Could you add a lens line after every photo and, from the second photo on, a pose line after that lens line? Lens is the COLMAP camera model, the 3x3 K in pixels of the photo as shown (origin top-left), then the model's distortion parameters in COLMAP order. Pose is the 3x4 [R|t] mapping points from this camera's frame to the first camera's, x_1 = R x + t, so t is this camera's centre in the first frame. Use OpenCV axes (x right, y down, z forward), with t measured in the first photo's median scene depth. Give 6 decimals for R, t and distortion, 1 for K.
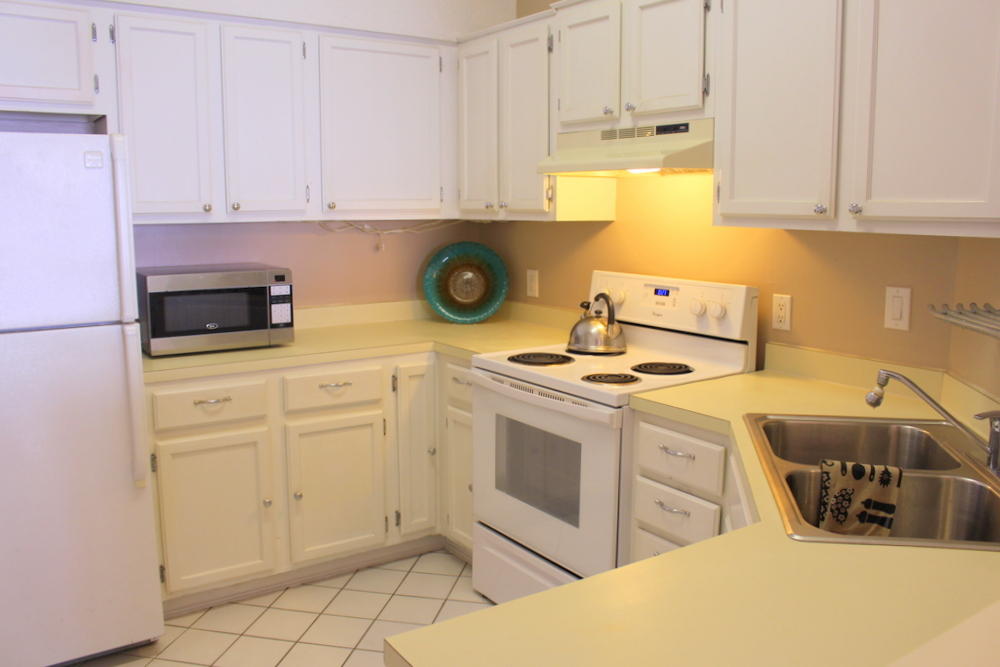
lens RADIAL K [[852.7, 0, 507.7], [0, 852.7, 334.5], [0, 0, 1]] dist [-0.146023, 0.107925]
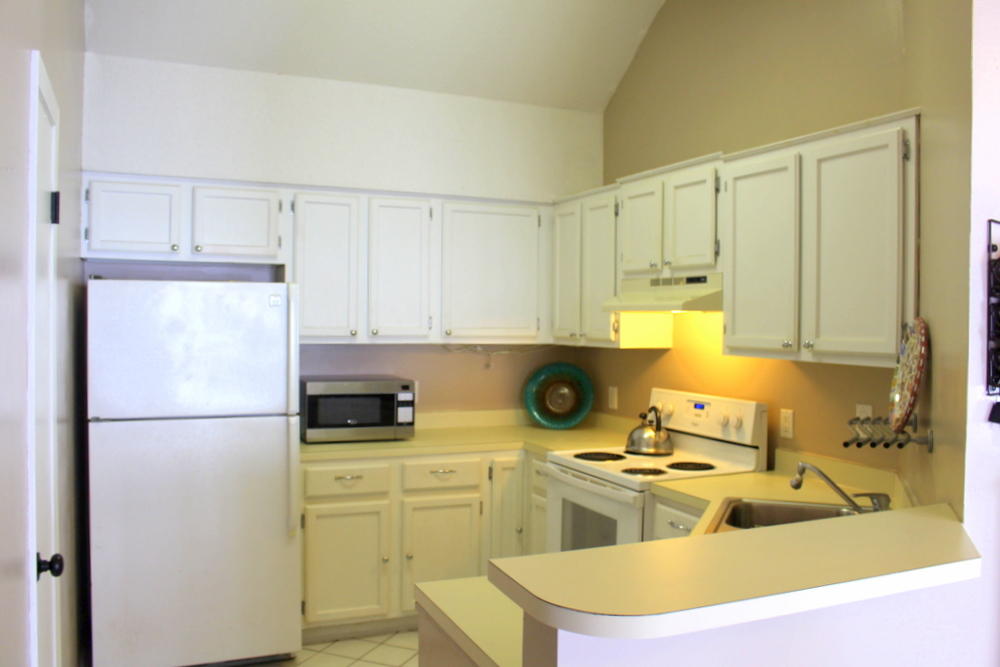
lens RADIAL K [[852.7, 0, 497.5], [0, 852.7, 330.0], [0, 0, 1]] dist [-0.146023, 0.107925]
pose [[0.981768, 0.012579, -0.189668, 0.125322], [-0.038912, 0.989977, -0.135763, 0.019318], [0.186059, 0.140668, 0.972417, -0.280319]]
